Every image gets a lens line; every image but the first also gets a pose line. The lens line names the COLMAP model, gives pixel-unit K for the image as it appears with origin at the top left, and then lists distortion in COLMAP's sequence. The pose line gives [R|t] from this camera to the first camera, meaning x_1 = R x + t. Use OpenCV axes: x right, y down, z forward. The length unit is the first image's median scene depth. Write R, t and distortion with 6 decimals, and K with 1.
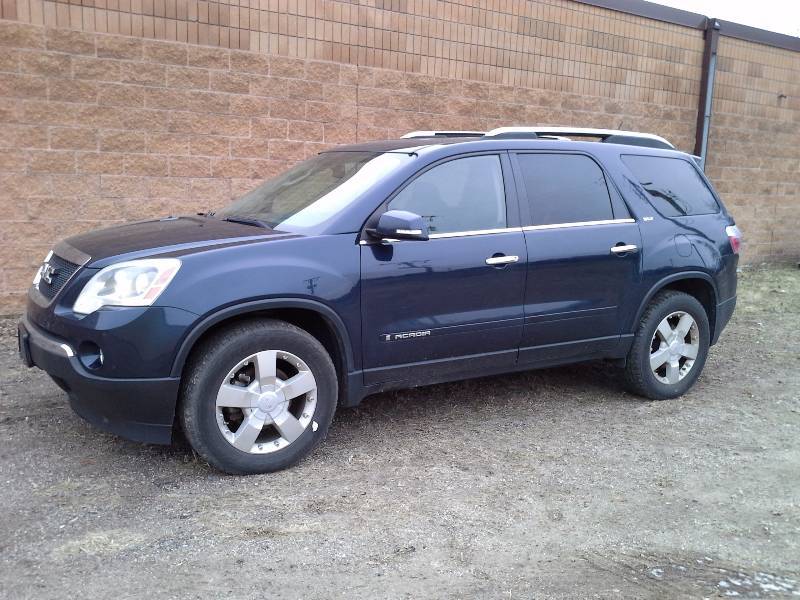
lens RADIAL K [[753.4, 0, 396.8], [0, 753.4, 326.6], [0, 0, 1]] dist [-0.000163, 0.003492]
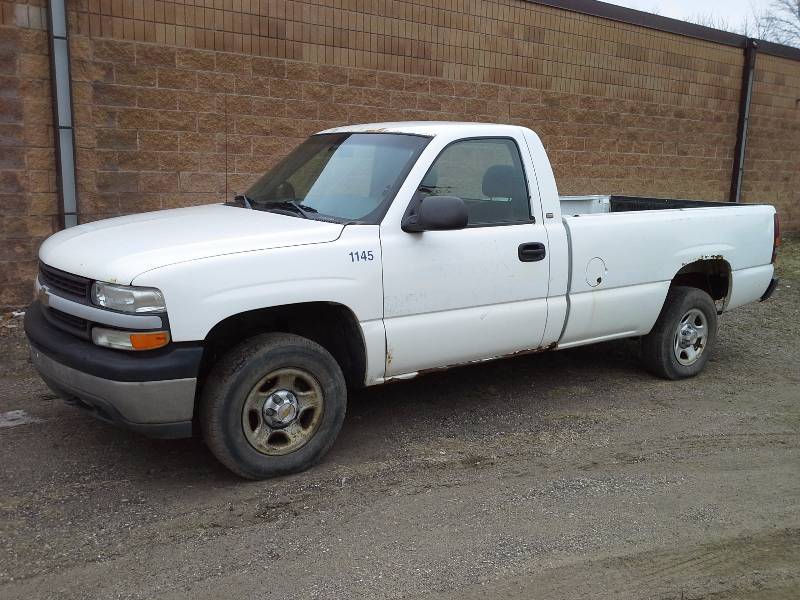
lens RADIAL K [[749.0, 0, 400.8], [0, 749.0, 330.6], [0, 0, 1]] dist [0.018528, -0.035826]
pose [[0.997921, -0.023427, 0.060046, -0.319811], [0.022154, 0.999517, 0.021778, 0.036400], [-0.060527, -0.020403, 0.997958, -0.264978]]
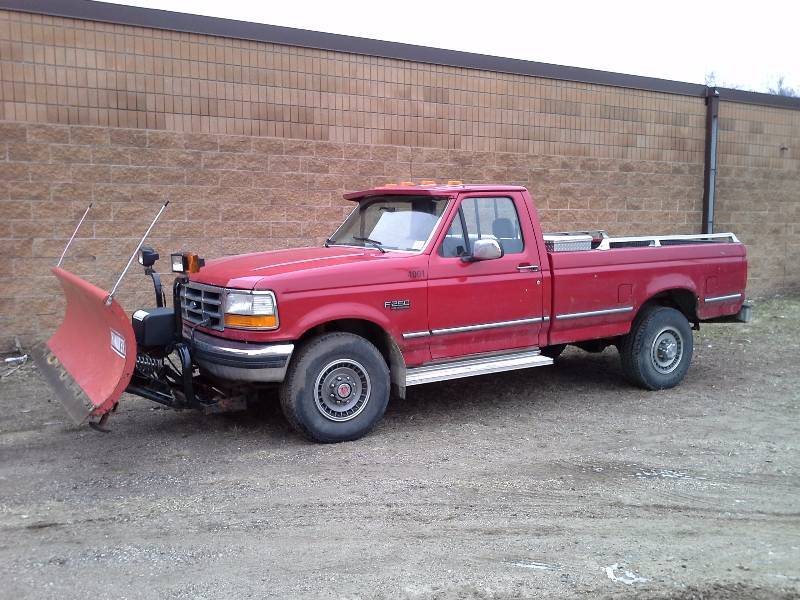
lens RADIAL K [[748.3, 0, 398.7], [0, 748.3, 326.9], [0, 0, 1]] dist [0.050311, -0.103530]
pose [[0.996797, -0.024437, -0.076145, 0.016407], [0.019324, 0.997554, -0.067174, 0.043774], [0.077600, 0.065487, 0.994831, -0.245155]]
